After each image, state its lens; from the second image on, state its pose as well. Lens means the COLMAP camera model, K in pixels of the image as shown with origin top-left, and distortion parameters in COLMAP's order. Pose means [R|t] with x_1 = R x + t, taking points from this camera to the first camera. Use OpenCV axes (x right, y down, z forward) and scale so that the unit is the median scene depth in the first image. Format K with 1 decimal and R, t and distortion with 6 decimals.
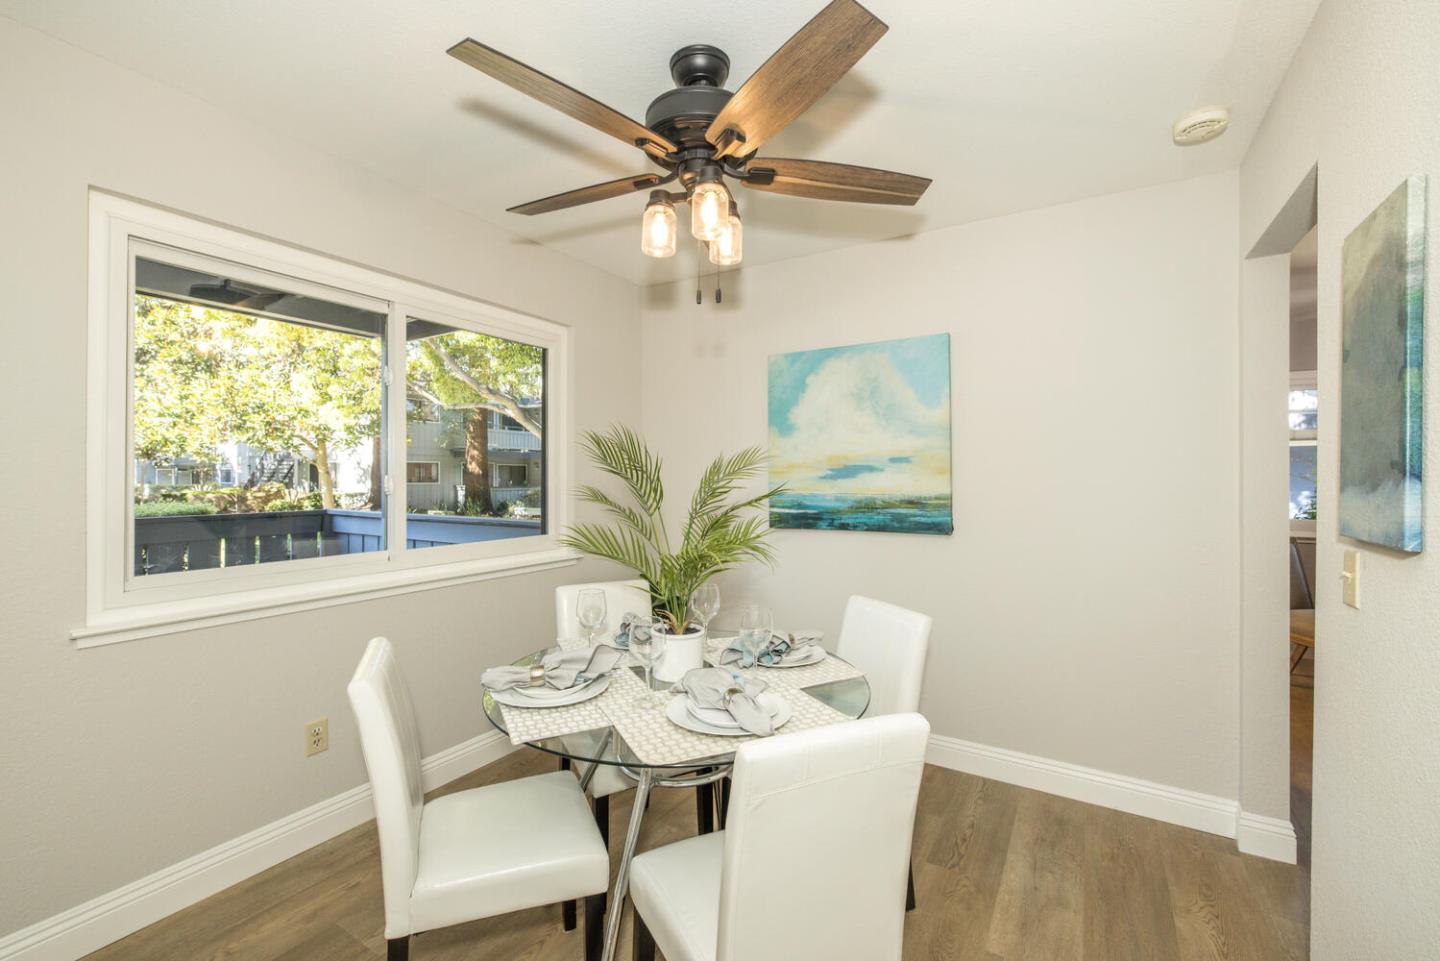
lens RADIAL K [[613.4, 0, 716.7], [0, 613.4, 469.2], [0, 0, 1]] dist [-0.001481, 0.000231]
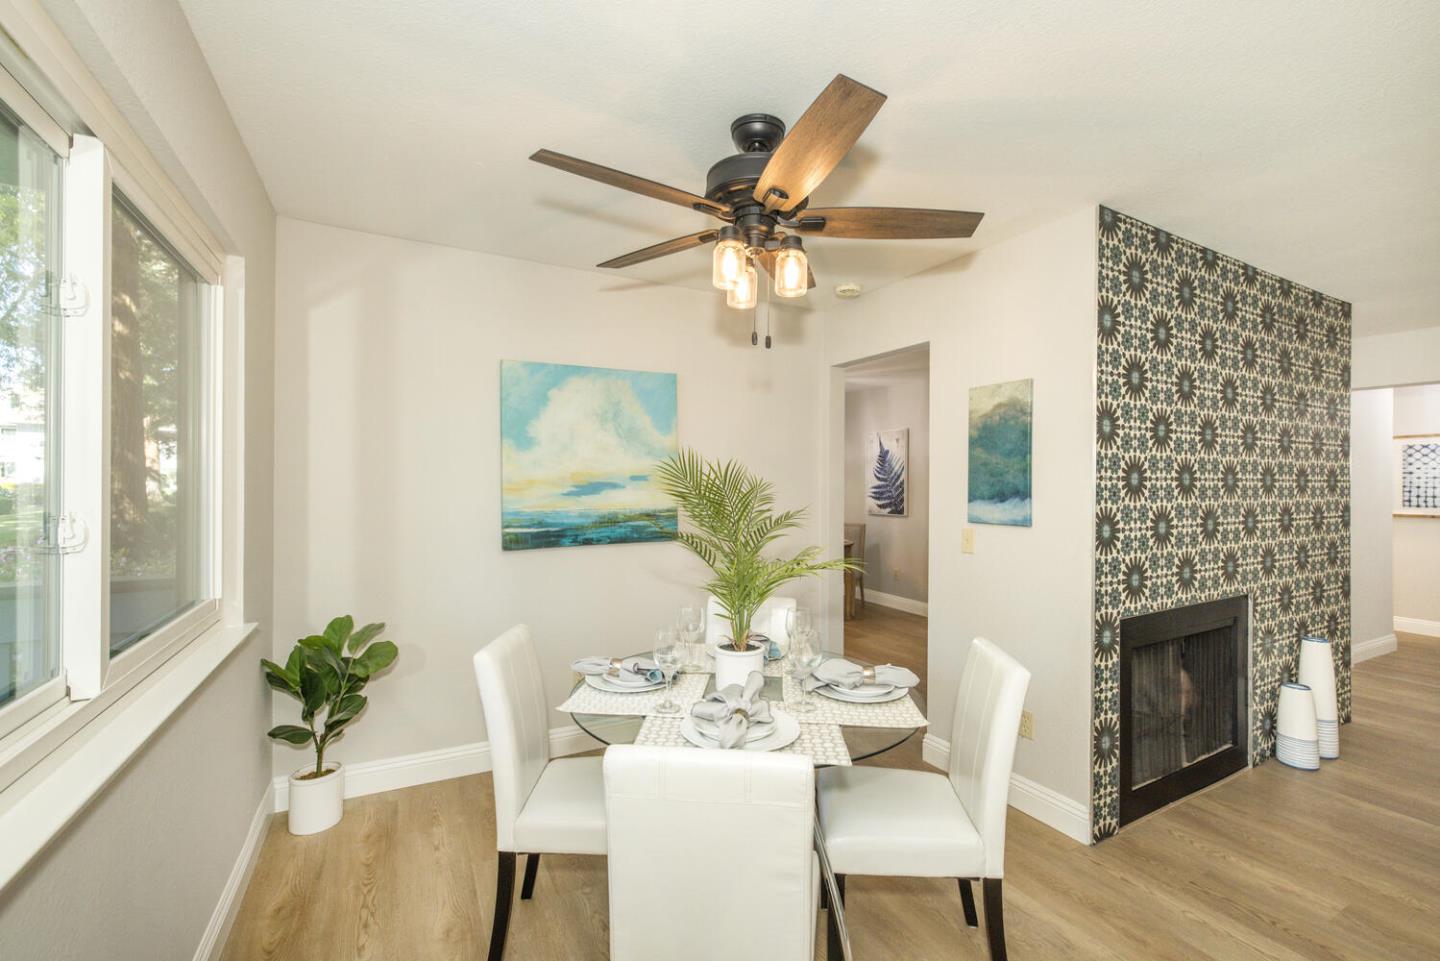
lens RADIAL K [[603.8, 0, 730.5], [0, 603.8, 481.6], [0, 0, 1]] dist [-0.001614, 0.000144]
pose [[0.497923, -0.000926, 0.867221, -0.555357], [-0.012701, 0.999884, 0.008359, -0.019010], [-0.867128, -0.015177, 0.497853, 0.287315]]
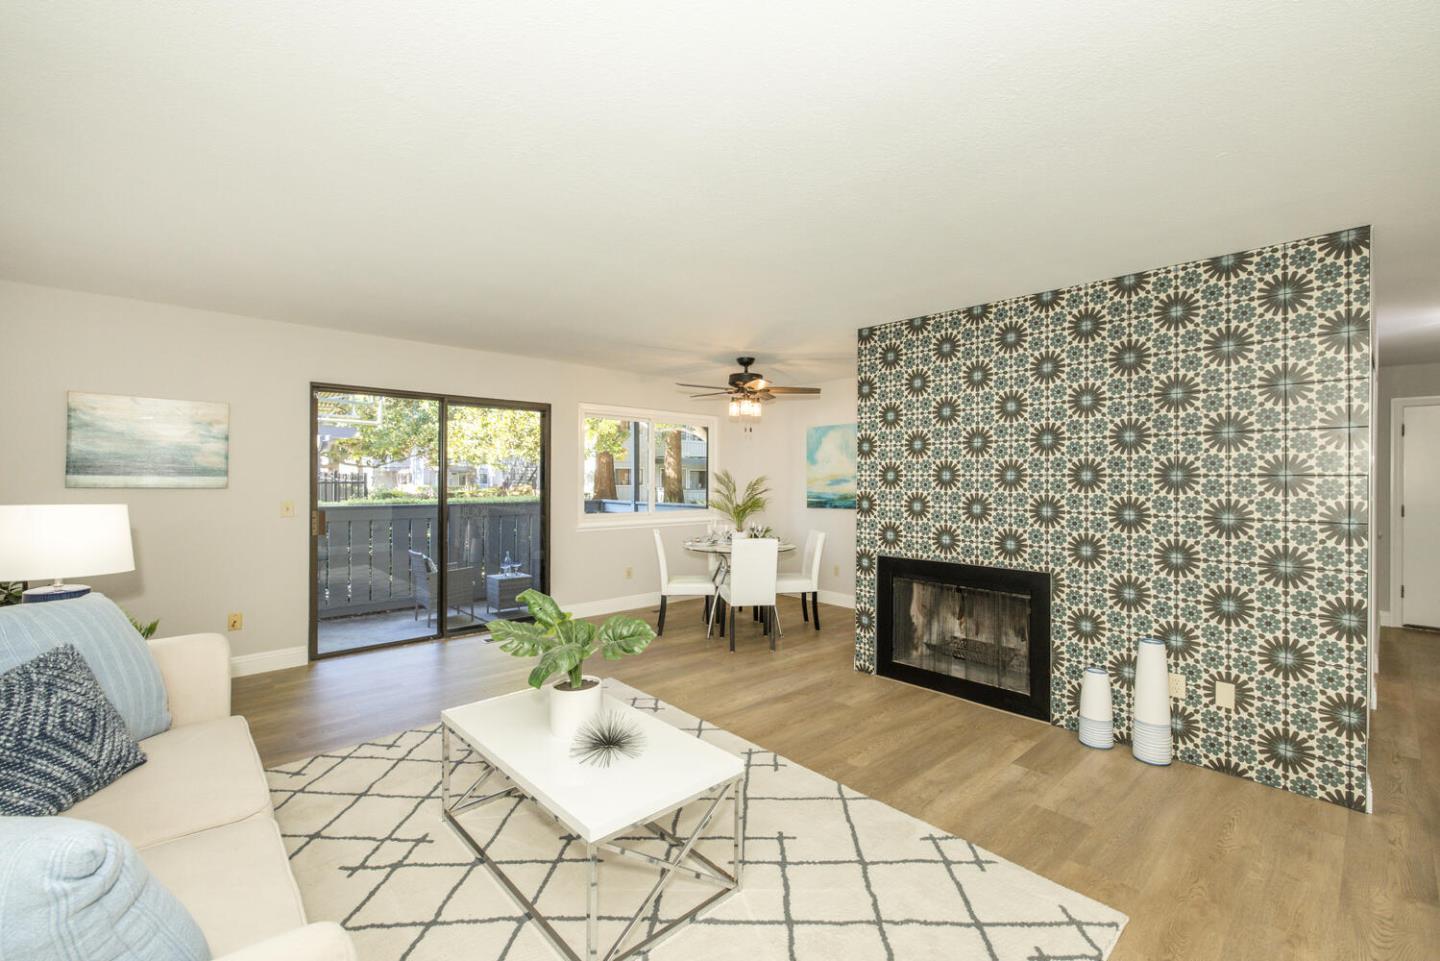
lens RADIAL K [[603.8, 0, 730.5], [0, 603.8, 481.6], [0, 0, 1]] dist [-0.001614, 0.000144]
pose [[0.962377, 0.002633, -0.271705, 0.433411], [0.001587, 0.999882, 0.015310, -0.031025], [0.271713, -0.015165, 0.962259, -1.189654]]
